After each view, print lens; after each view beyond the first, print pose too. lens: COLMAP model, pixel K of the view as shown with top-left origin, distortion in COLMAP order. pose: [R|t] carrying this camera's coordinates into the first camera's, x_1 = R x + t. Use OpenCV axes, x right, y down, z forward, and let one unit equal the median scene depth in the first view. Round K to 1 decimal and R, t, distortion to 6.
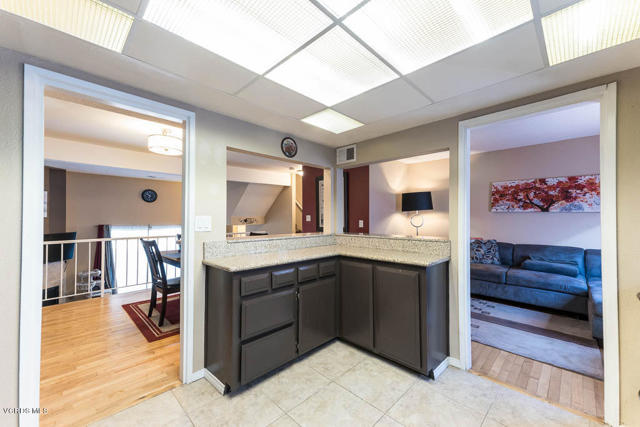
lens RADIAL K [[263.1, 0, 316.8], [0, 263.1, 213.6], [0, 0, 1]] dist [0.024108, -0.000491]
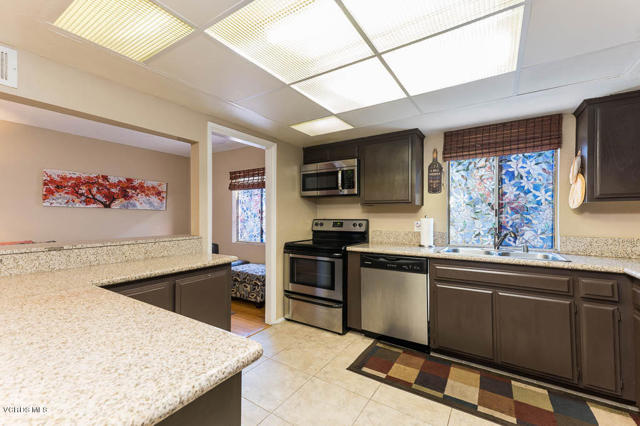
lens RADIAL K [[253.0, 0, 328.9], [0, 253.0, 214.7], [0, 0, 1]] dist [0.000369, 0.000186]
pose [[-0.252561, 0.000549, 0.967581, -0.288414], [-0.018440, 0.999815, -0.005380, 0.008194], [-0.967405, -0.019201, -0.252504, 0.406472]]
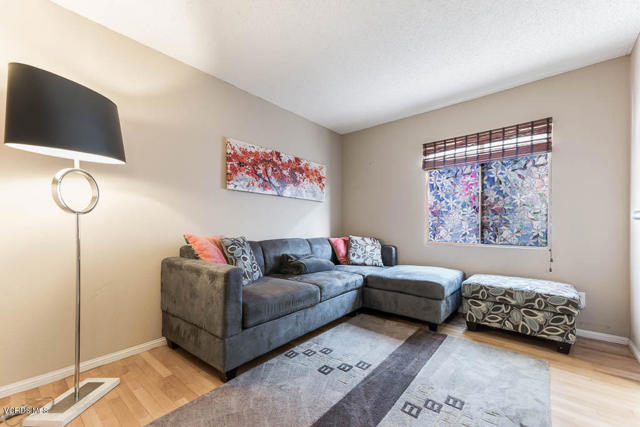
lens RADIAL K [[263.1, 0, 318.3], [0, 263.1, 223.7], [0, 0, 1]] dist [0.024108, -0.000491]
pose [[-0.088819, -0.004286, 0.996039, 0.086417], [-0.012454, 0.999917, 0.003192, 0.067521], [-0.995970, -0.012122, -0.088865, 0.921514]]
